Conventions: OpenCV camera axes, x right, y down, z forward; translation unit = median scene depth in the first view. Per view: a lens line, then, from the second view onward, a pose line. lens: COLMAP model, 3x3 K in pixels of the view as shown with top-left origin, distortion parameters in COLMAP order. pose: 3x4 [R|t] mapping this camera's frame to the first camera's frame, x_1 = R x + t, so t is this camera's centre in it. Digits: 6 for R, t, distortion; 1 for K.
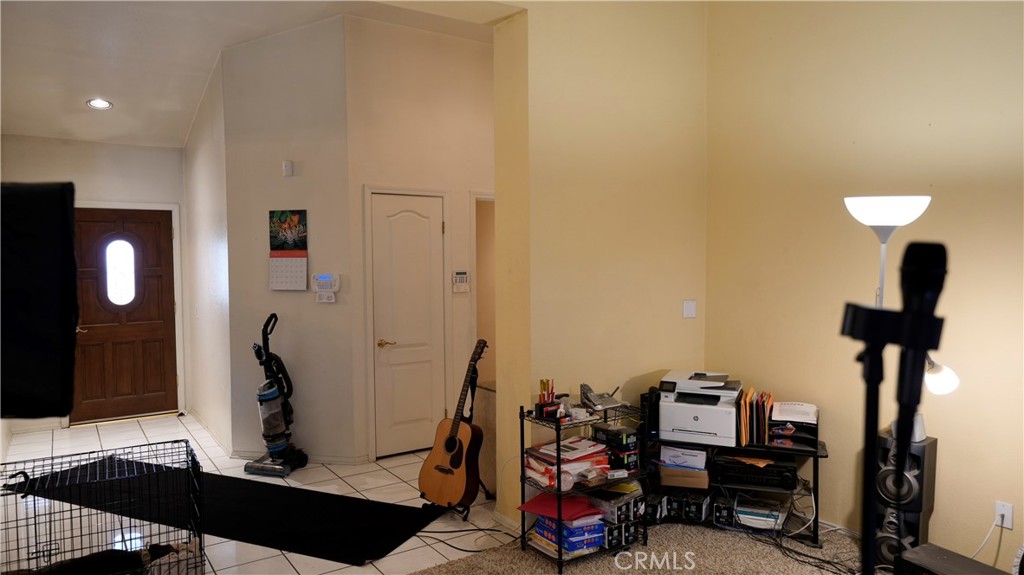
lens RADIAL K [[677.3, 0, 518.1], [0, 677.3, 291.3], [0, 0, 1]] dist [-0.005143, -0.000401]
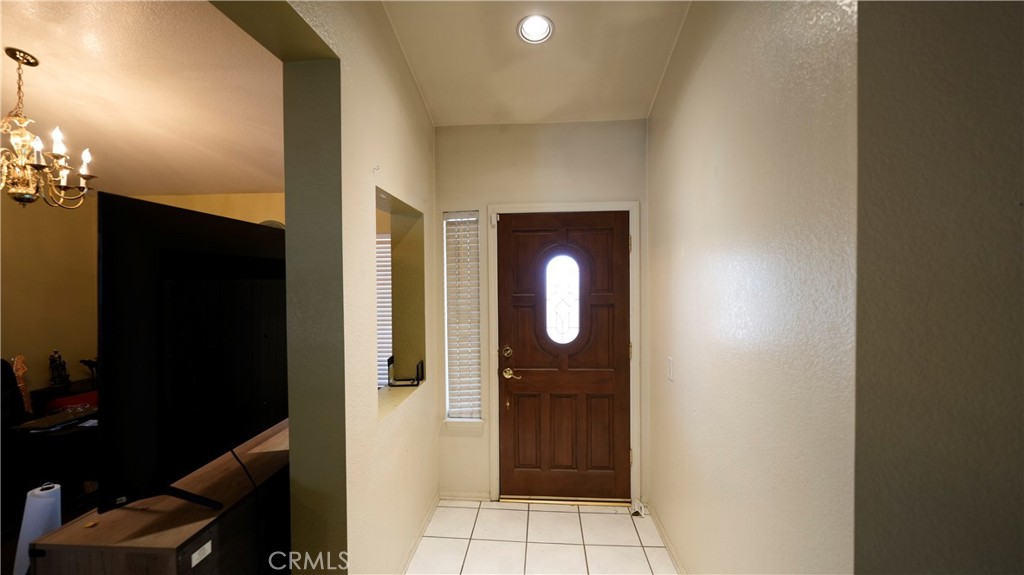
lens RADIAL K [[401.4, 0, 514.3], [0, 401.4, 283.5], [0, 0, 1]] dist [-0.000635, 0.000006]
pose [[0.792422, 0.009466, -0.609900, -0.358144], [-0.027413, 0.999422, -0.020104, -0.033947], [0.609357, 0.032650, 0.792224, 0.612672]]
